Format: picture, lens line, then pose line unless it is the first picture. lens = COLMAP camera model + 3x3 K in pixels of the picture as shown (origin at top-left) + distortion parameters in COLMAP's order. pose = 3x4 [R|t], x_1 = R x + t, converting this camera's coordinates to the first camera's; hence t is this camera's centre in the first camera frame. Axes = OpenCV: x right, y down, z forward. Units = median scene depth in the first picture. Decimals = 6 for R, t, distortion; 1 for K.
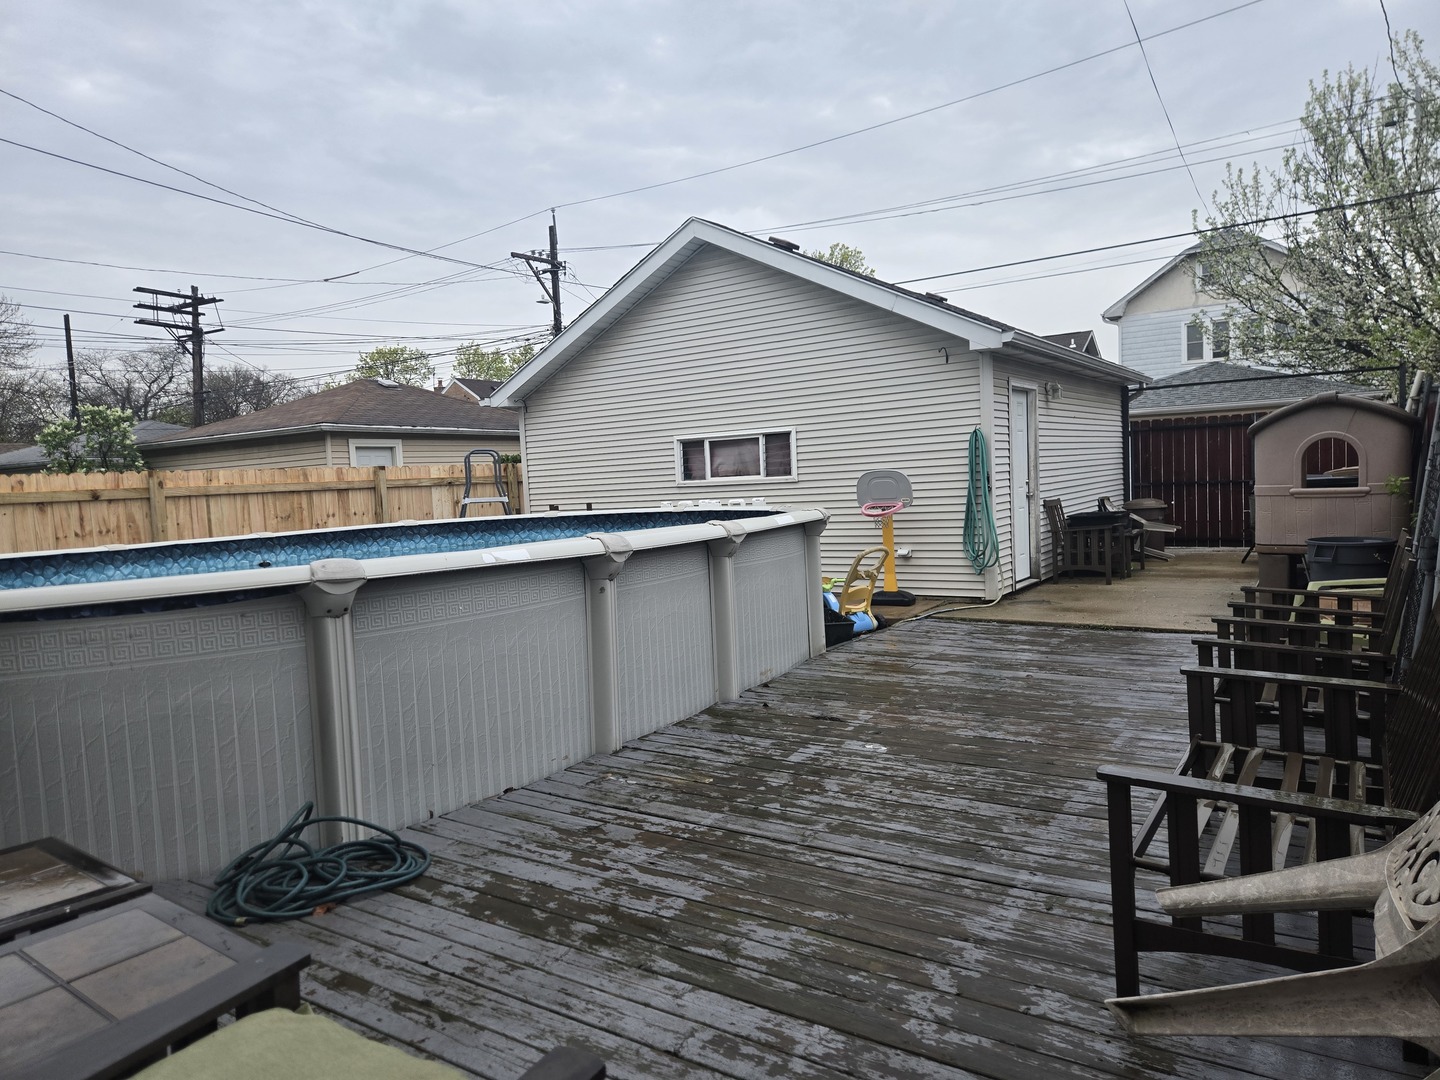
lens RADIAL K [[964.4, 0, 693.1], [0, 964.4, 545.1], [0, 0, 1]] dist [0.050070, -0.014880]
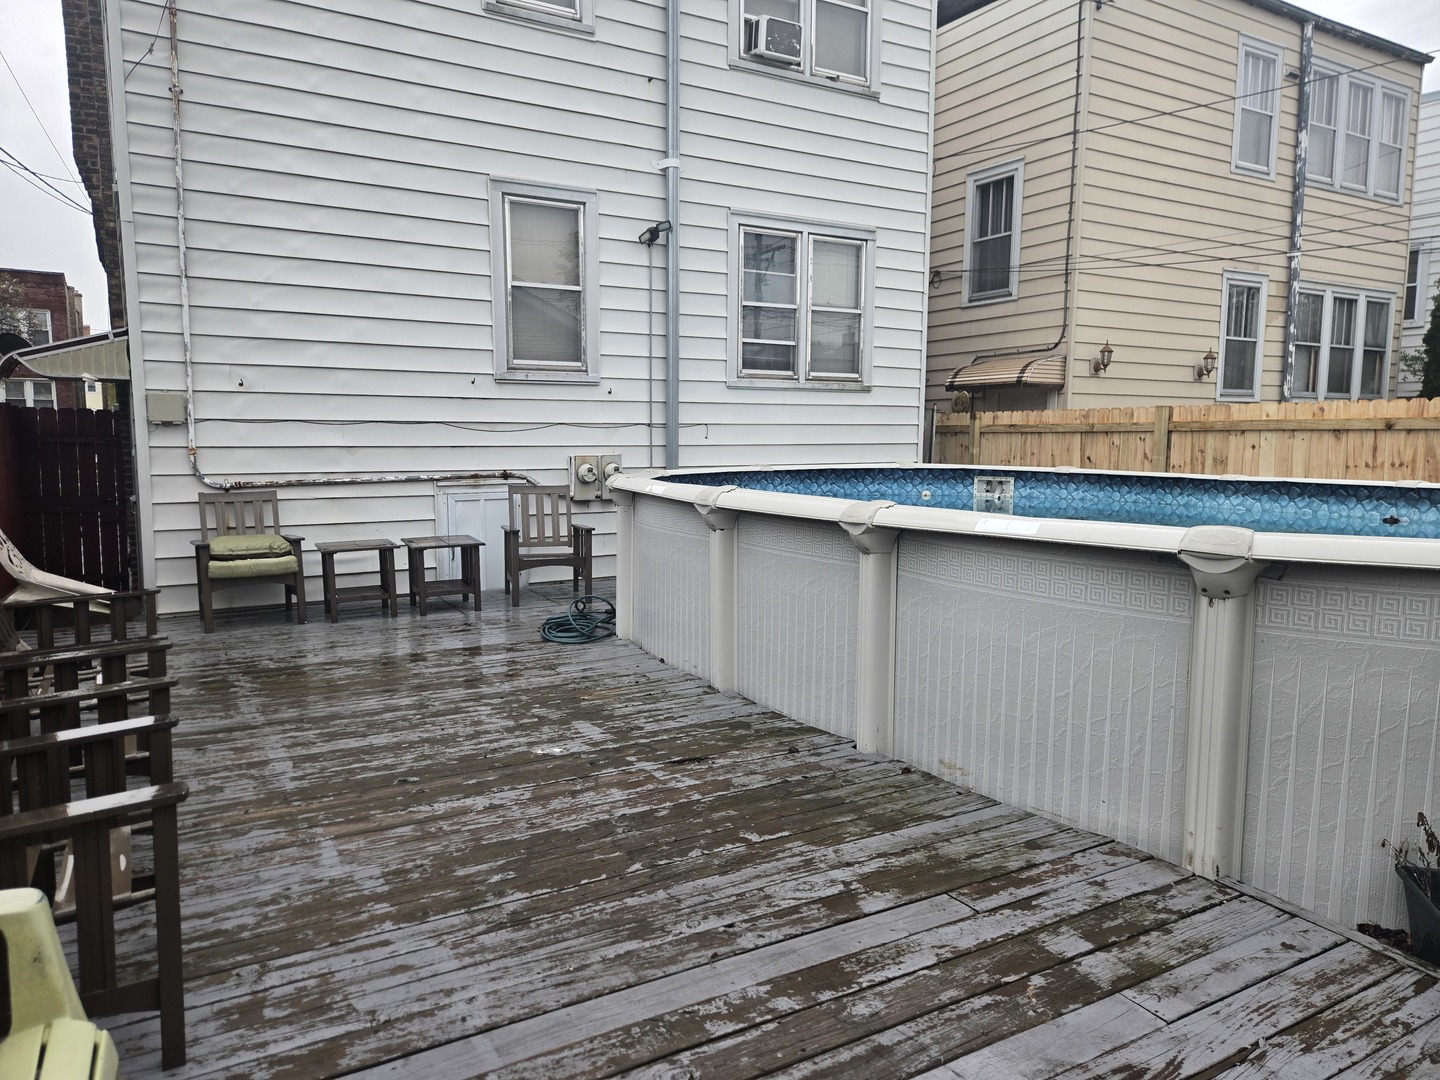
lens RADIAL K [[964.4, 0, 695.6], [0, 964.4, 523.1], [0, 0, 1]] dist [0.050070, -0.014880]
pose [[-0.433553, 0.132284, -0.891366, 0.845115], [-0.046430, 0.984573, 0.168700, -0.143729], [0.899931, 0.114526, -0.420723, 1.390628]]
